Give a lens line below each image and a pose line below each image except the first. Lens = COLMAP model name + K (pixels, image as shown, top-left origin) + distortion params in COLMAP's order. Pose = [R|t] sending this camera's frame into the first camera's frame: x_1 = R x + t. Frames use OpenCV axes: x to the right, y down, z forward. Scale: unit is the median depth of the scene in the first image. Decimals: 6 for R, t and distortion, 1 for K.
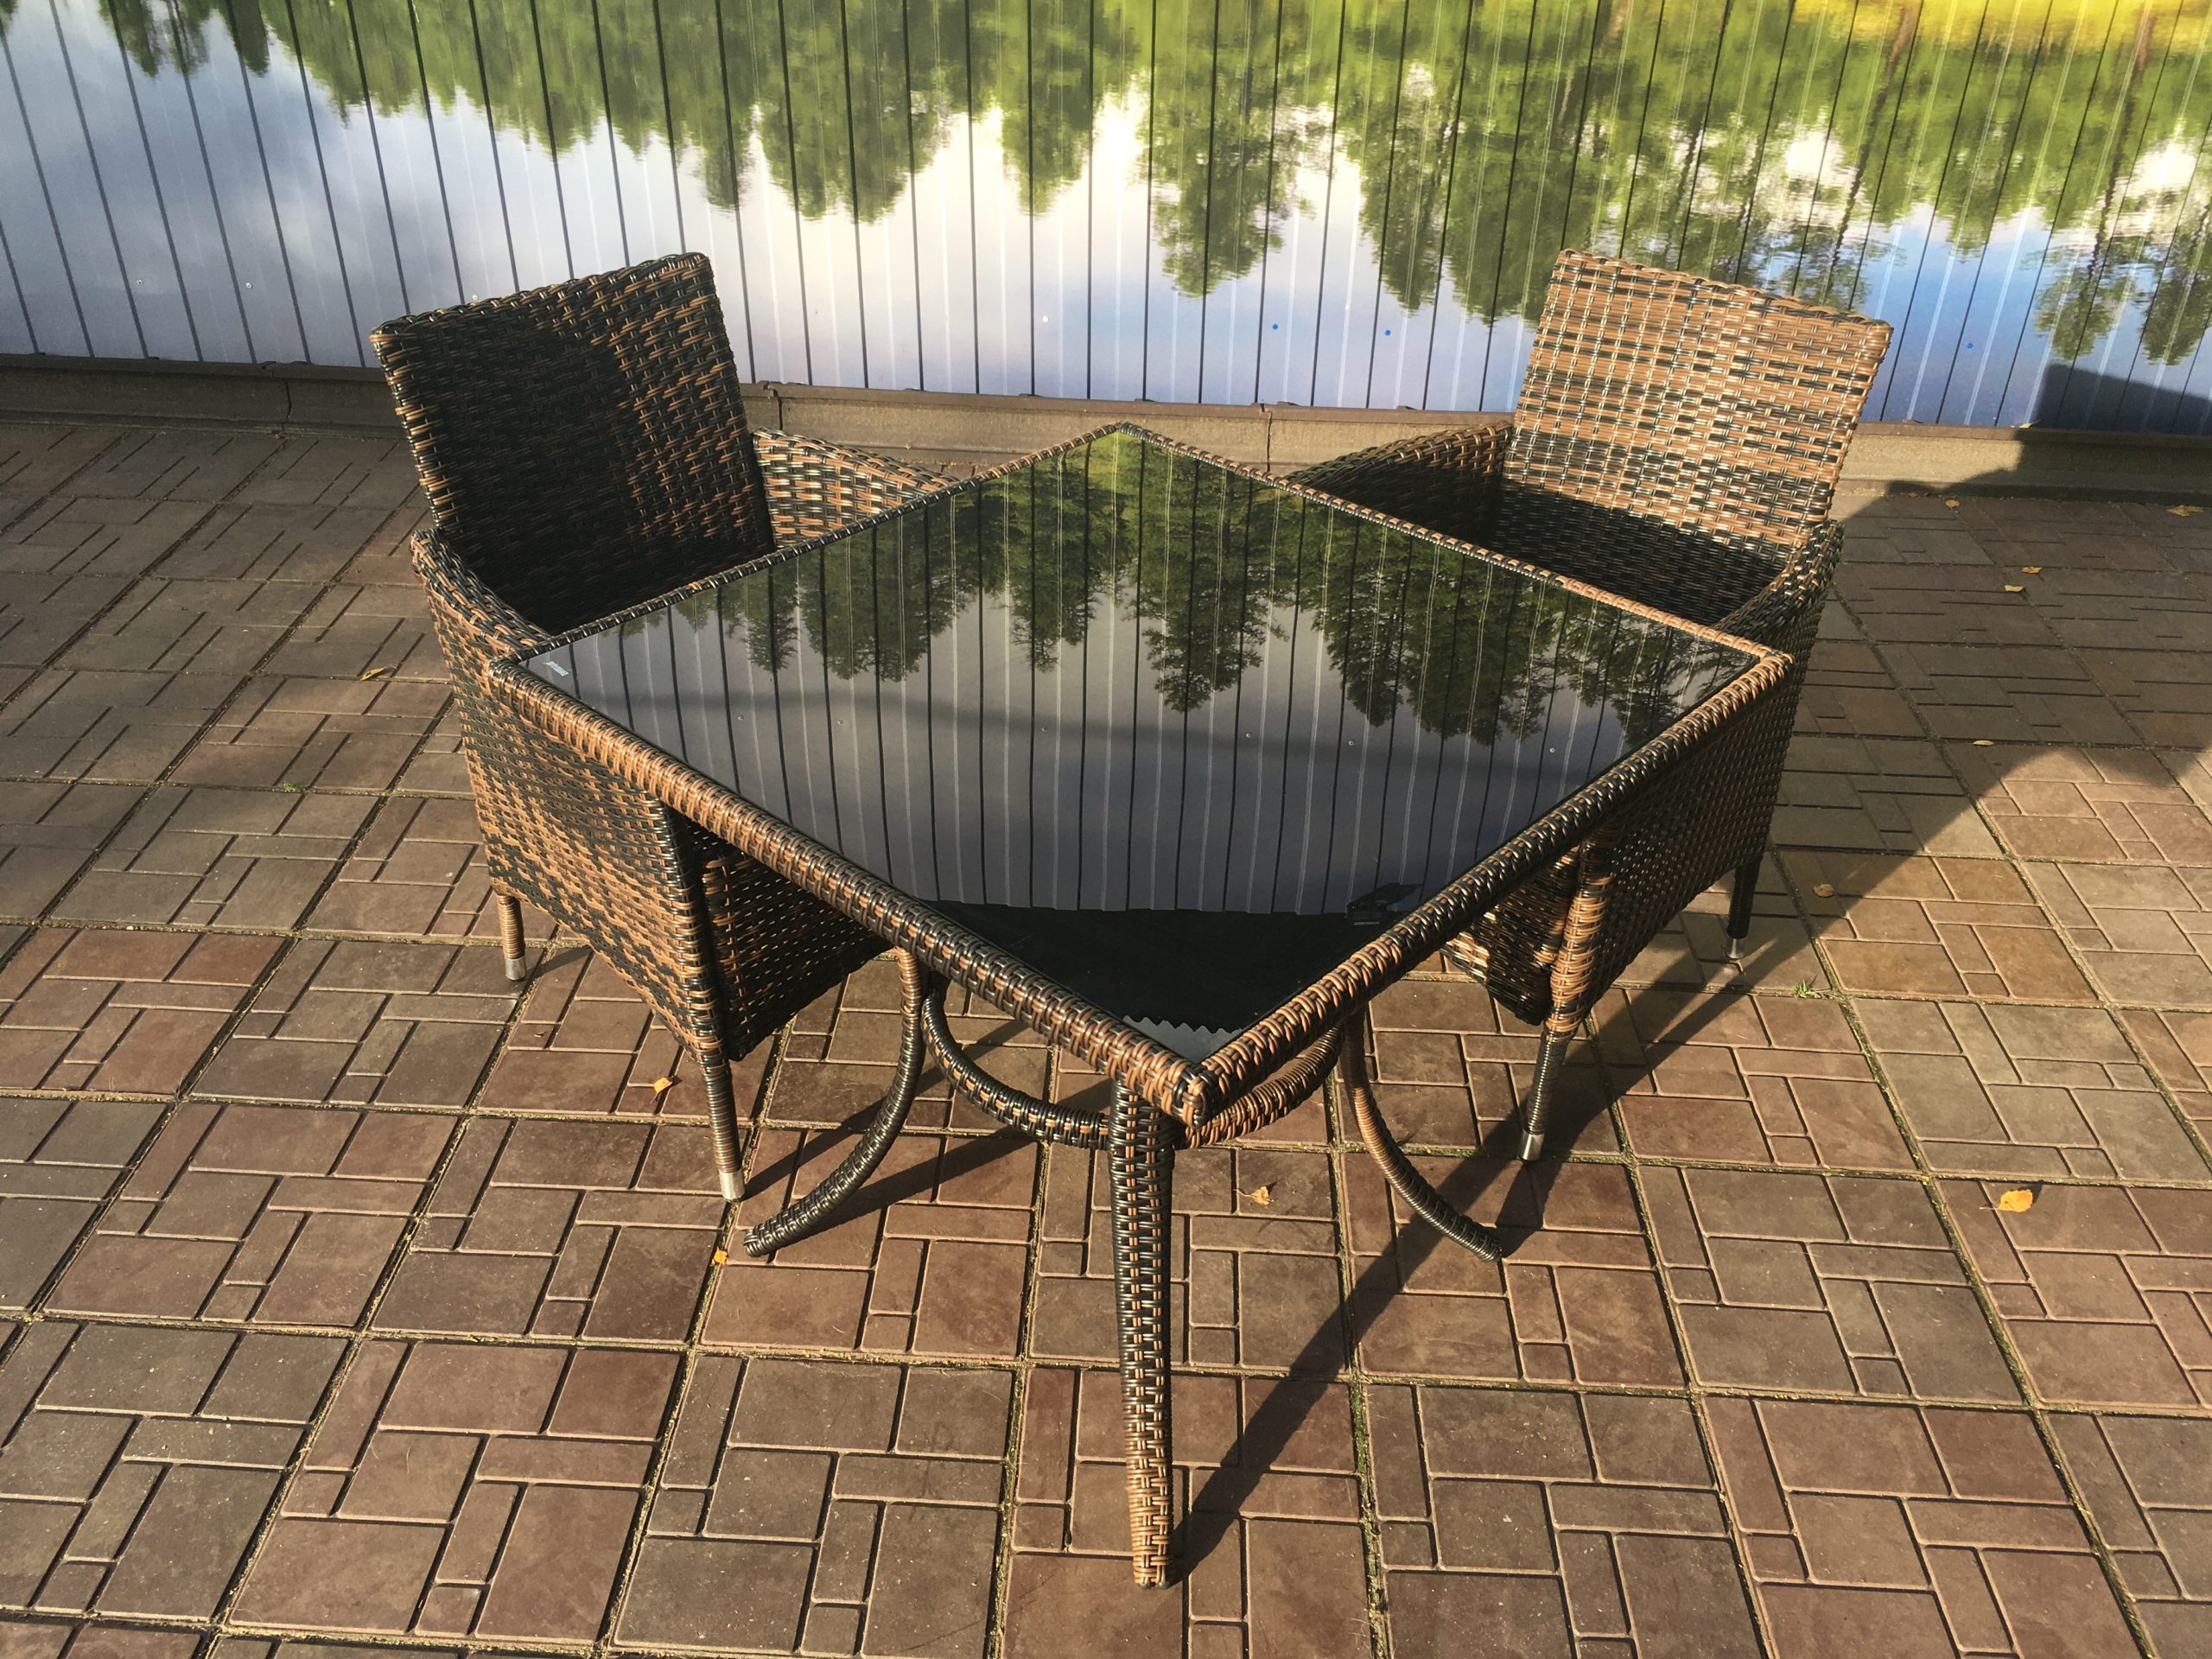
lens RADIAL K [[1888.8, 0, 1110.5], [0, 1888.8, 835.2], [0, 0, 1]] dist [0.078583, -0.117261]
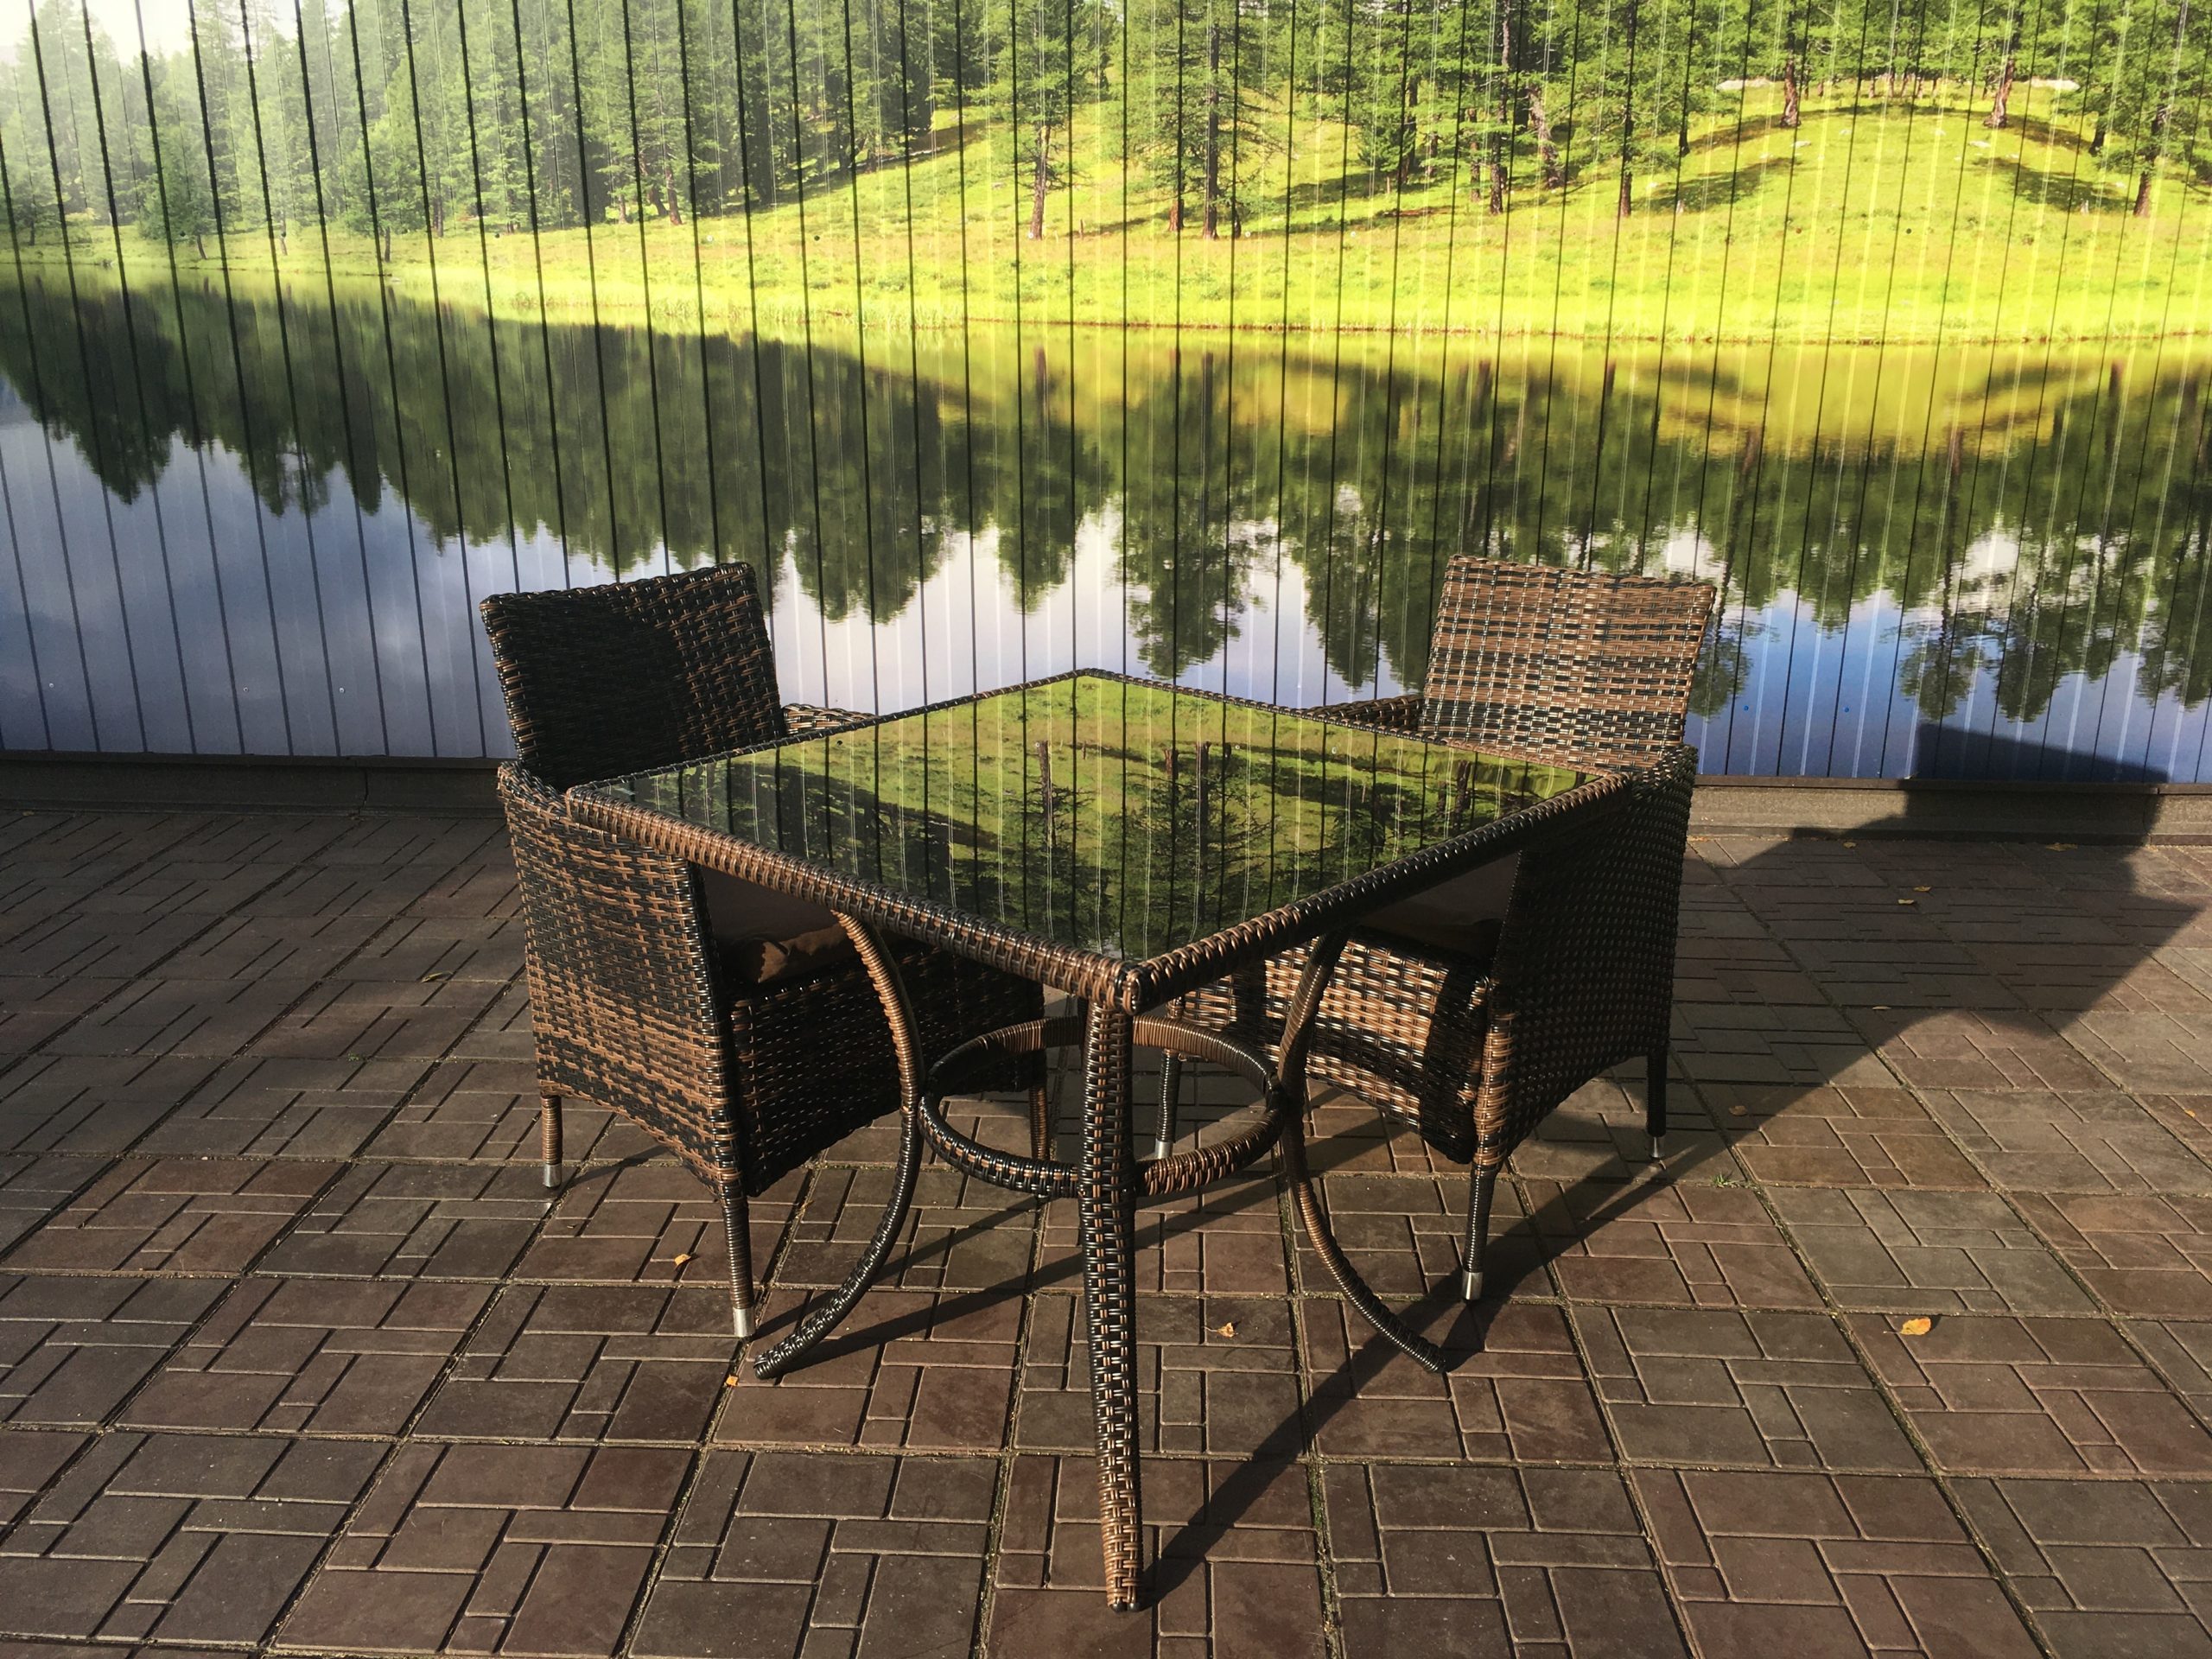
lens RADIAL K [[1888.8, 0, 1111.9], [0, 1888.8, 820.6], [0, 0, 1]] dist [0.078583, -0.117261]
pose [[0.999845, -0.017613, -0.000390, 0.010868], [0.016800, 0.959886, -0.279887, 0.124308], [0.005304, 0.279837, 0.960033, -0.078727]]
